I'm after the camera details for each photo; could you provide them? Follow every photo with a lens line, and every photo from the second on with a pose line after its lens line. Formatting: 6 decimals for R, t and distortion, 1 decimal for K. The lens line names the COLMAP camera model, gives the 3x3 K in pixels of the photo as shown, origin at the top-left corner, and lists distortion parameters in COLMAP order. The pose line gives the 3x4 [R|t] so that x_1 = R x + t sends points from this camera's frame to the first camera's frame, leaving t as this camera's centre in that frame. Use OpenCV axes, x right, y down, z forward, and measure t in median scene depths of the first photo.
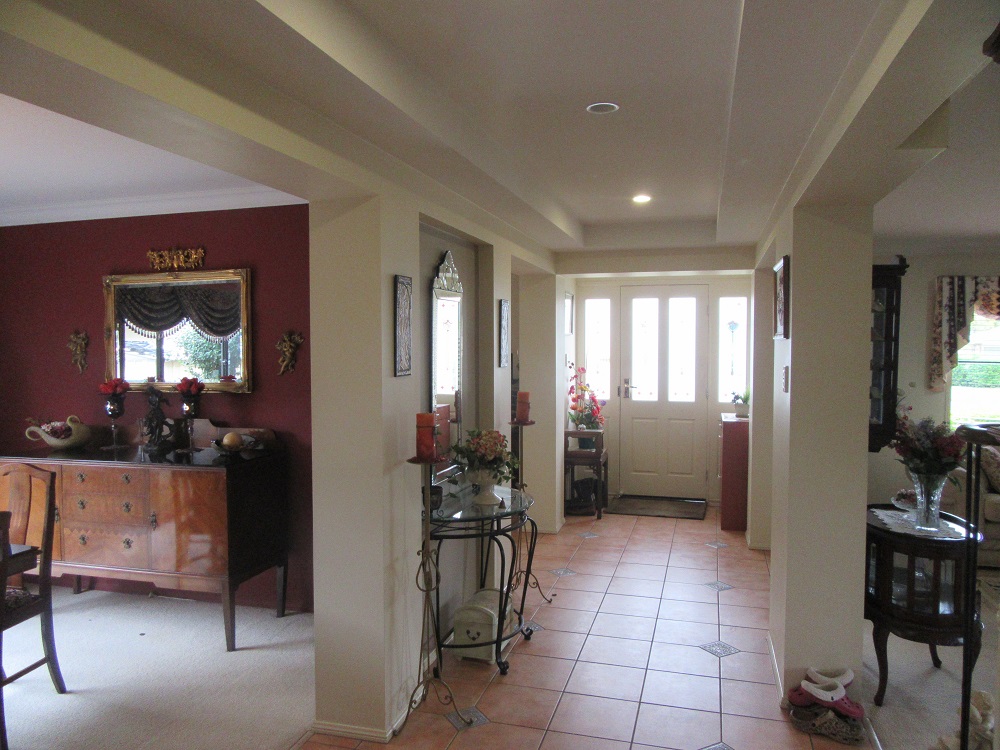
lens RADIAL K [[739.7, 0, 502.0], [0, 739.7, 374.3], [0, 0, 1]] dist [0.011421, -0.001424]
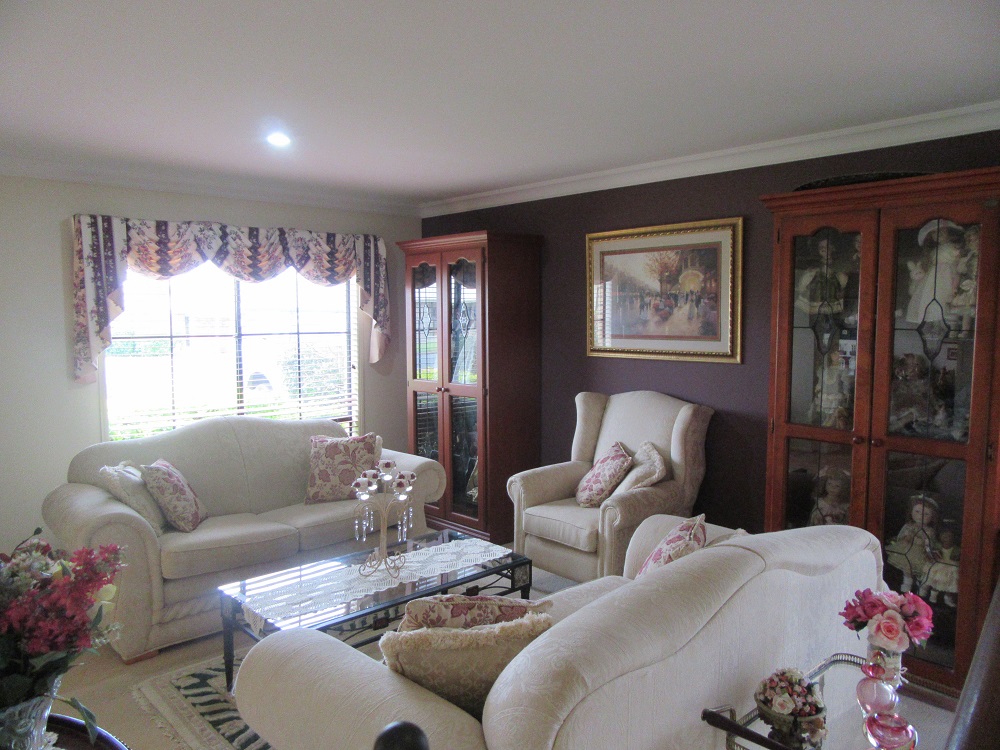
lens RADIAL K [[739.7, 0, 502.4], [0, 739.7, 377.2], [0, 0, 1]] dist [0.011421, -0.001424]
pose [[0.524748, -0.067983, 0.848538, 0.210896], [0.047336, 0.997594, 0.050651, 0.001323], [-0.849940, 0.013587, 0.526704, 0.318084]]
